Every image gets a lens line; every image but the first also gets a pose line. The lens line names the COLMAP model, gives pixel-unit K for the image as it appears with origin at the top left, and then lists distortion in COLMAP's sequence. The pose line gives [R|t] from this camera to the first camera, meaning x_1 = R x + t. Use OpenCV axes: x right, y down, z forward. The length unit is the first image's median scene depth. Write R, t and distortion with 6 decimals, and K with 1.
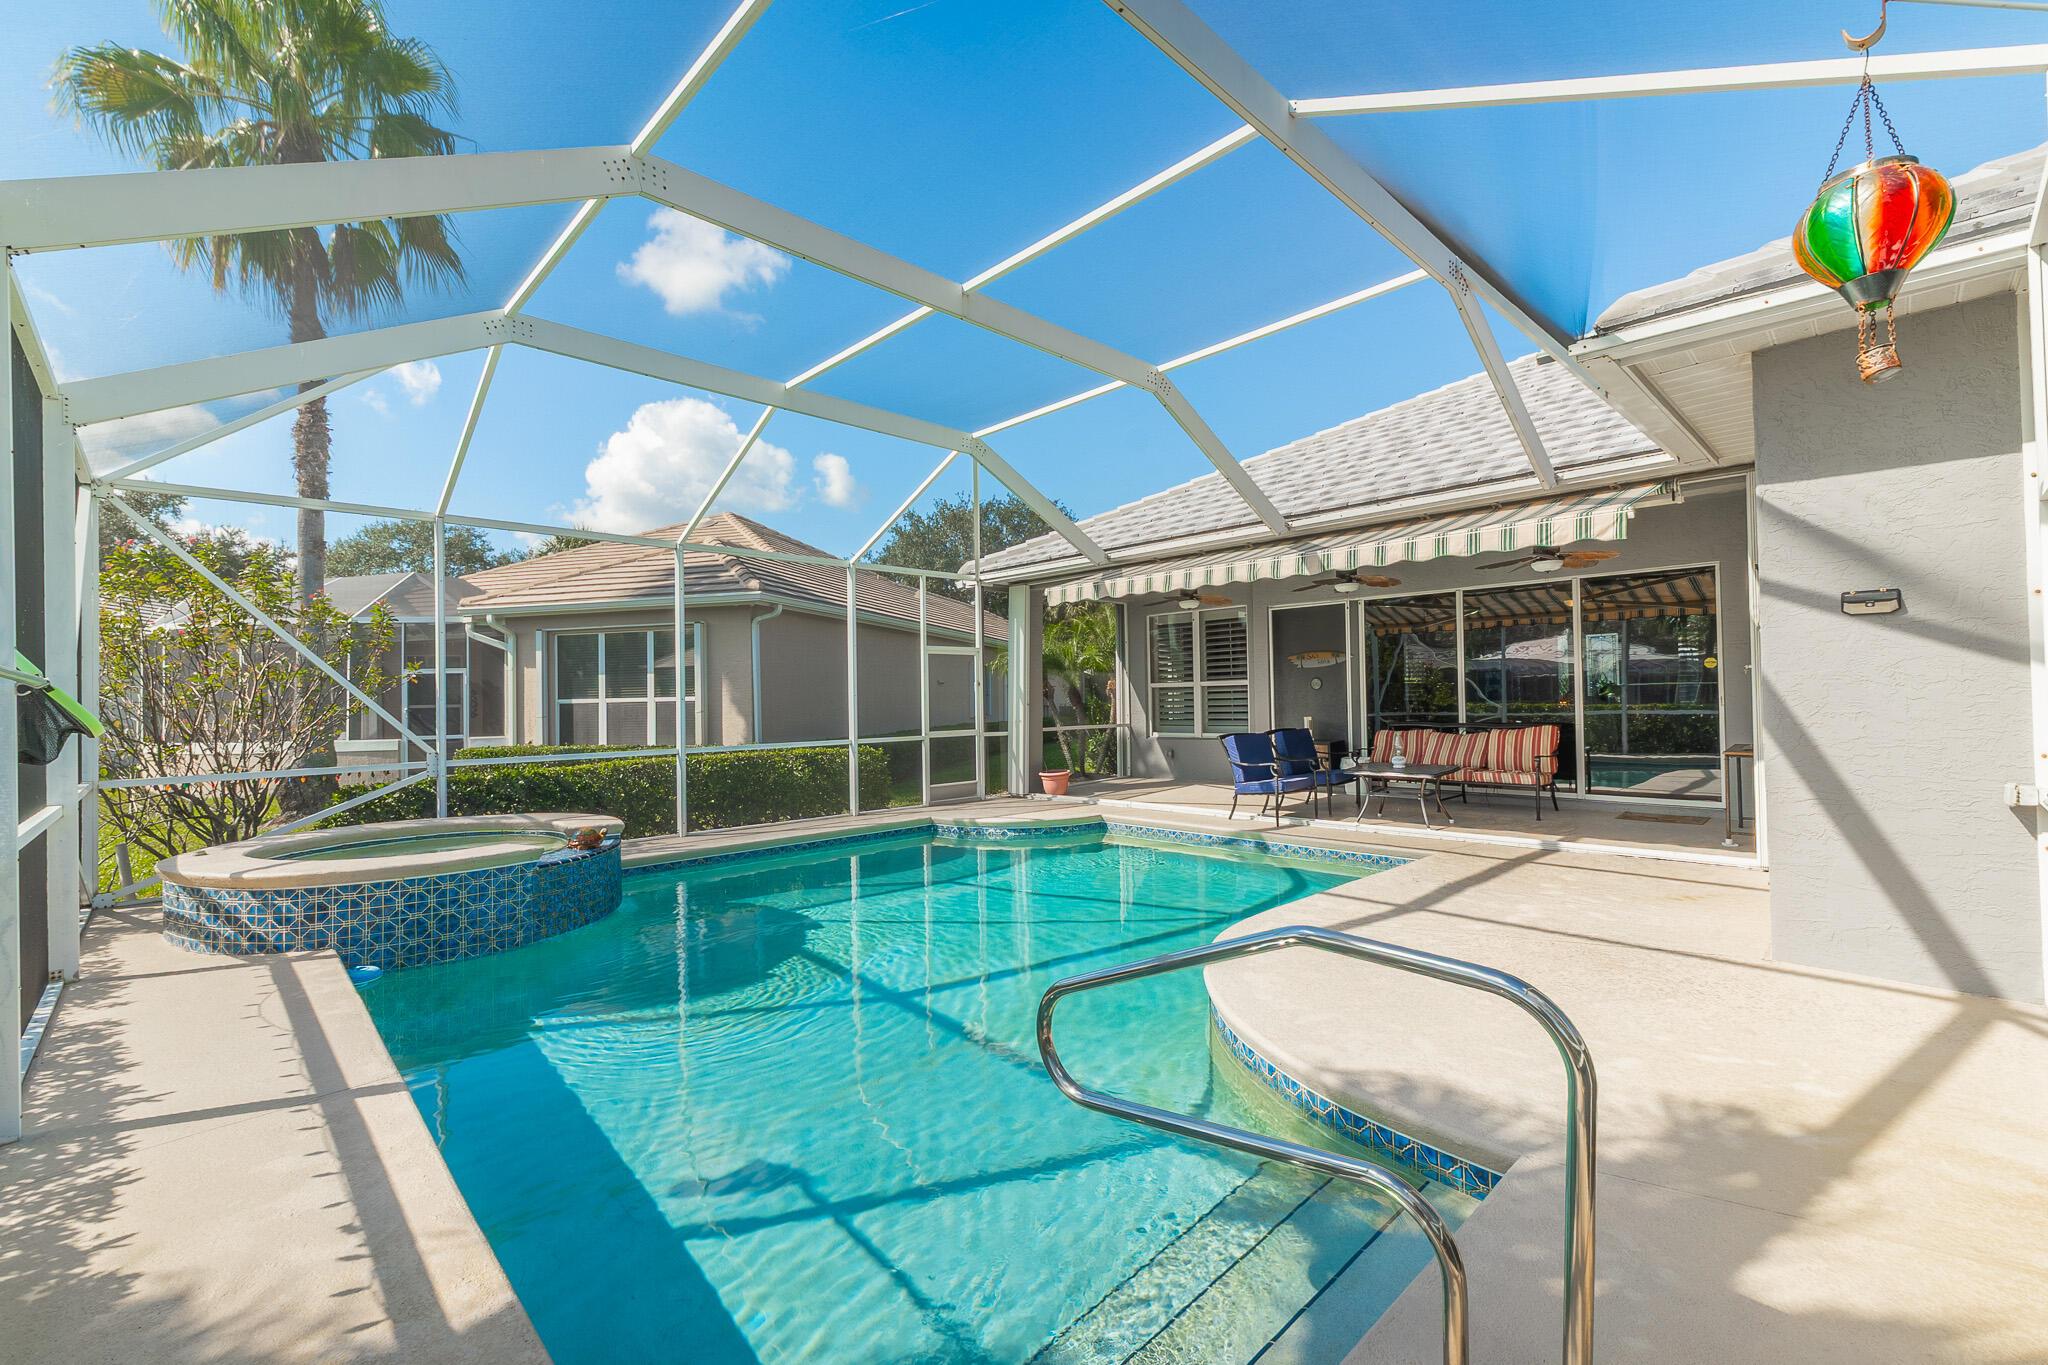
lens RADIAL K [[869.9, 0, 1042.5], [0, 869.9, 684.9], [0, 0, 1]] dist [0.010181, 0.000071]
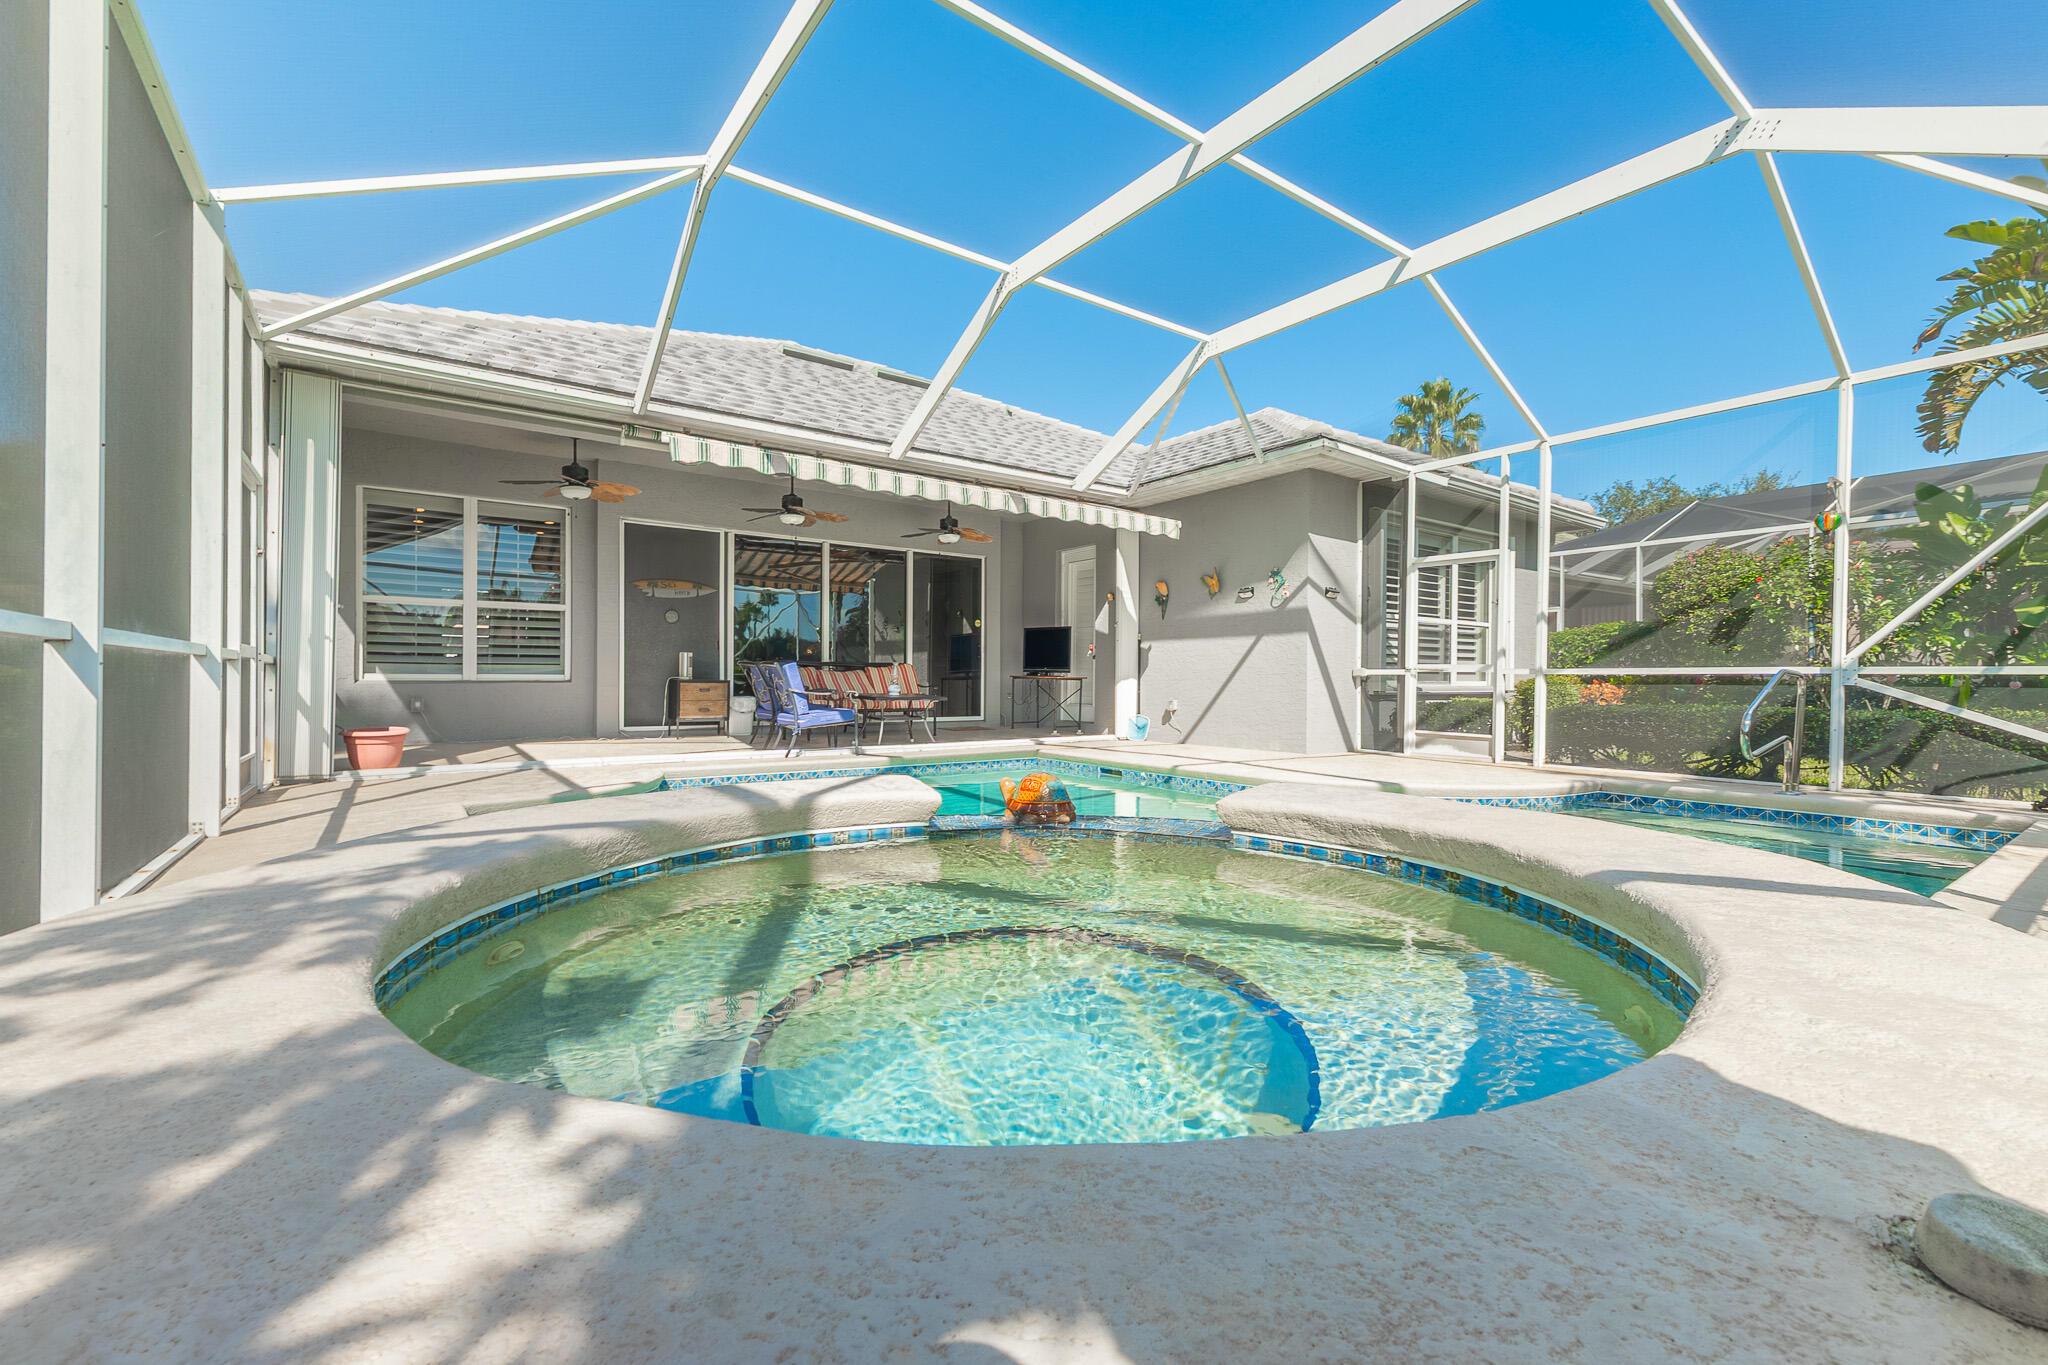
lens RADIAL K [[869.9, 0, 1042.5], [0, 869.9, 684.9], [0, 0, 1]] dist [0.010181, 0.000071]
pose [[0.135324, 0.020687, 0.990585, -0.505870], [-0.026284, 0.999505, -0.017282, 0.072628], [-0.990453, -0.023698, 0.135801, 0.493224]]
